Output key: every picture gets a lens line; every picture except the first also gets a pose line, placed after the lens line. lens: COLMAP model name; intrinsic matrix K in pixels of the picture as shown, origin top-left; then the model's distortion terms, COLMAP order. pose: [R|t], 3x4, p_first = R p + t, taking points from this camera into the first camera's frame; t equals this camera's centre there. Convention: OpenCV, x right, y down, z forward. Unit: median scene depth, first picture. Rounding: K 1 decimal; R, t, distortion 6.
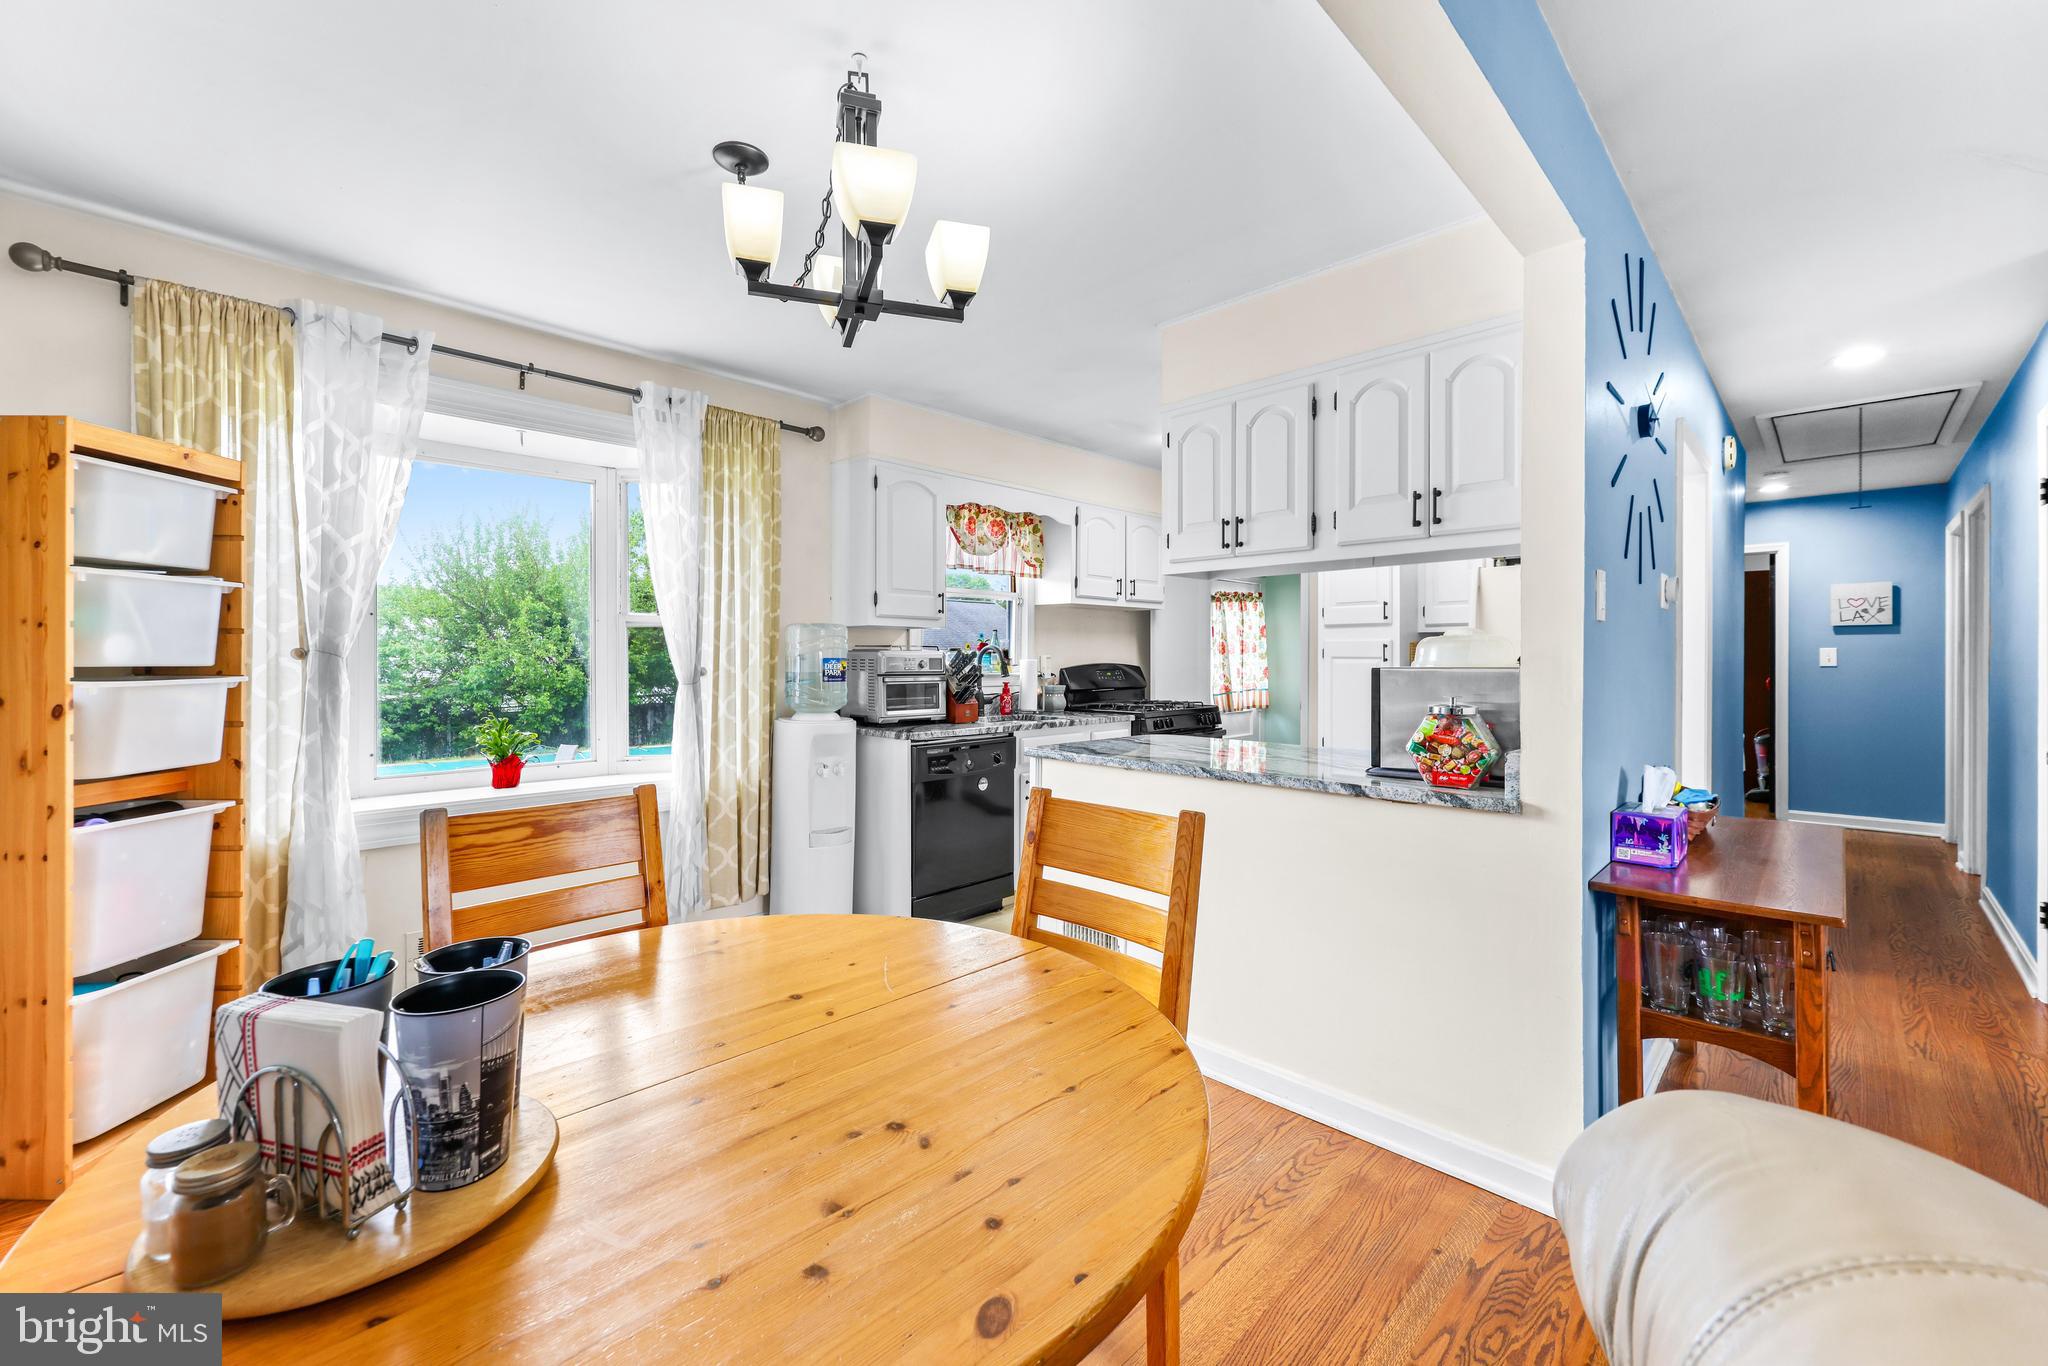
lens RADIAL K [[822.2, 0, 1023.7], [0, 822.2, 661.7], [0, 0, 1]] dist [0.002299, -0.001366]
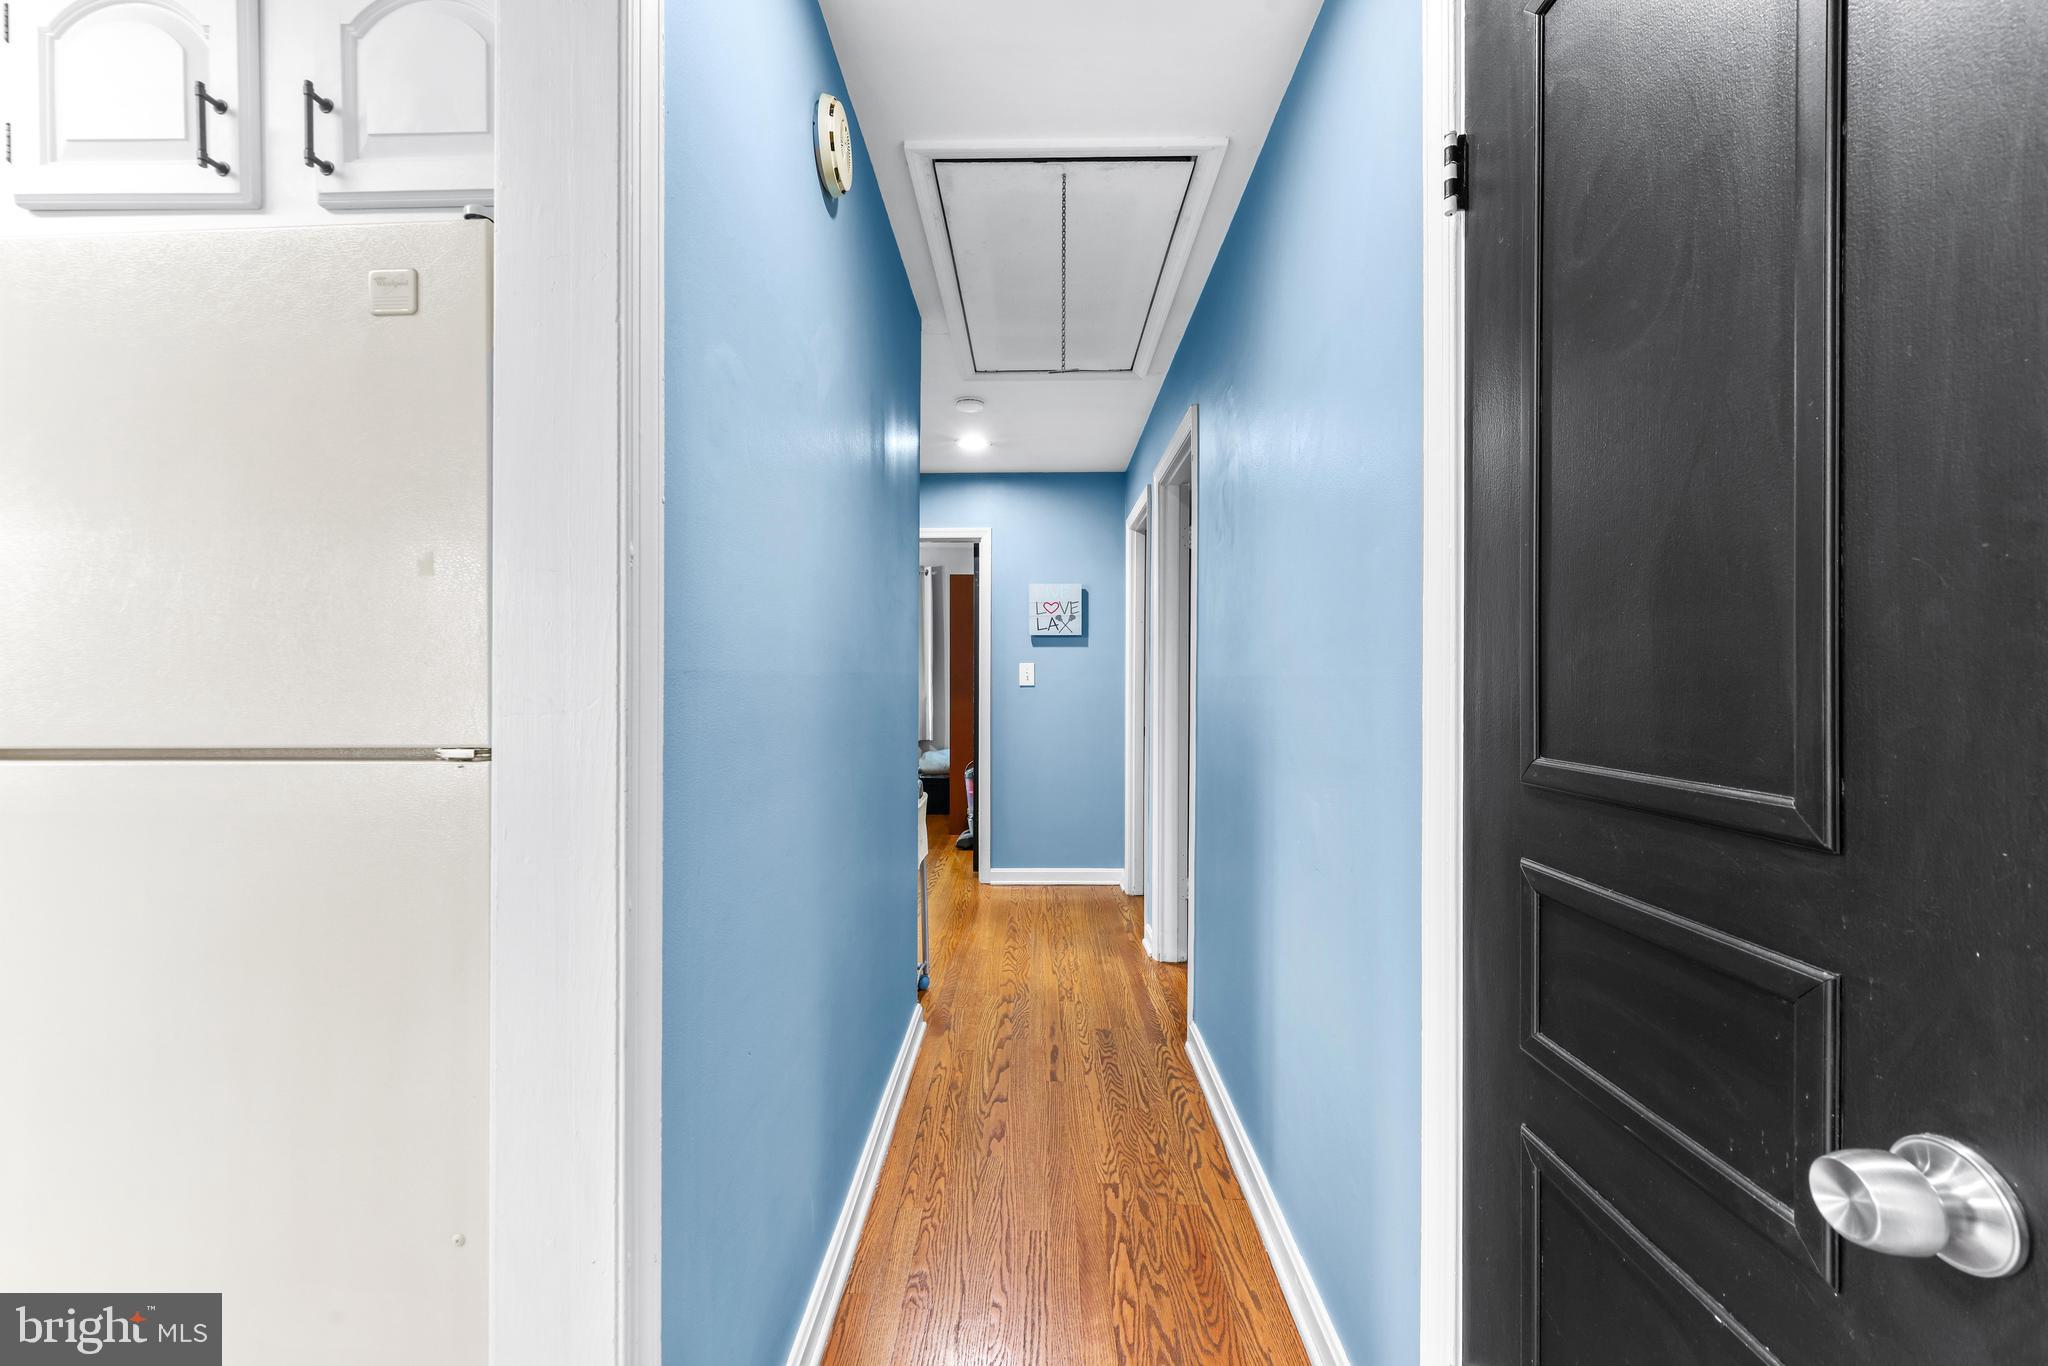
lens RADIAL K [[822.2, 0, 1022.8], [0, 822.2, 684.5], [0, 0, 1]] dist [0.002299, -0.001366]
pose [[0.724830, -0.002504, 0.688924, 0.874900], [-0.000350, 0.999992, 0.004003, 0.003254], [-0.688928, -0.003143, 0.724823, 0.872855]]
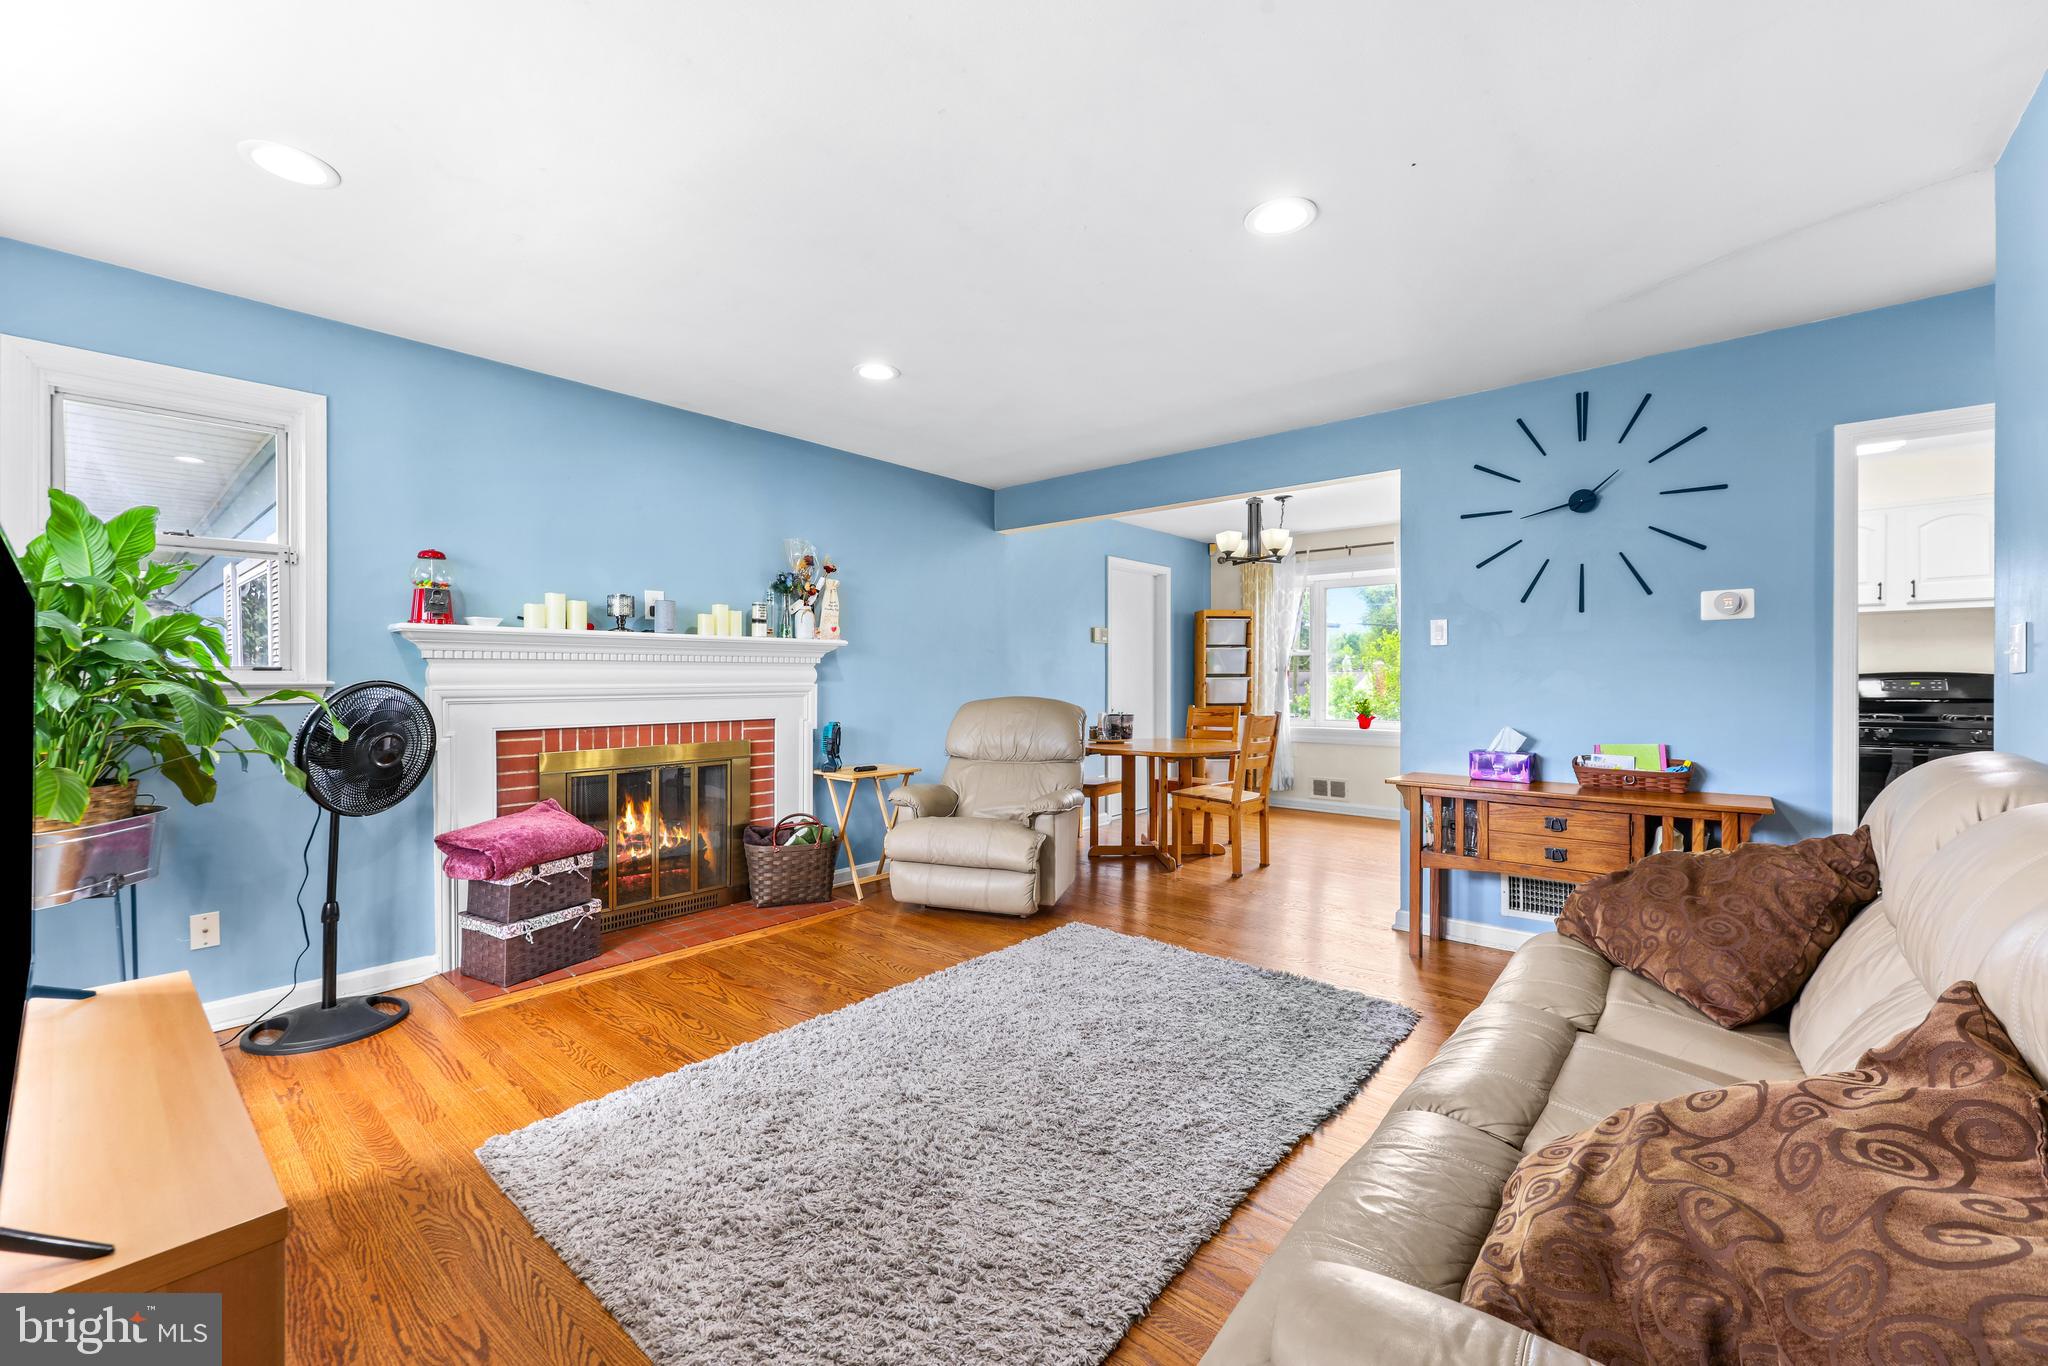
lens RADIAL K [[822.2, 0, 1023.9], [0, 822.2, 680.1], [0, 0, 1]] dist [0.002299, -0.001366]
pose [[0.069280, 0.001773, -0.997596, 1.523117], [-0.002427, 0.999996, 0.001609, 0.018866], [0.997594, 0.002310, 0.069284, -0.070449]]
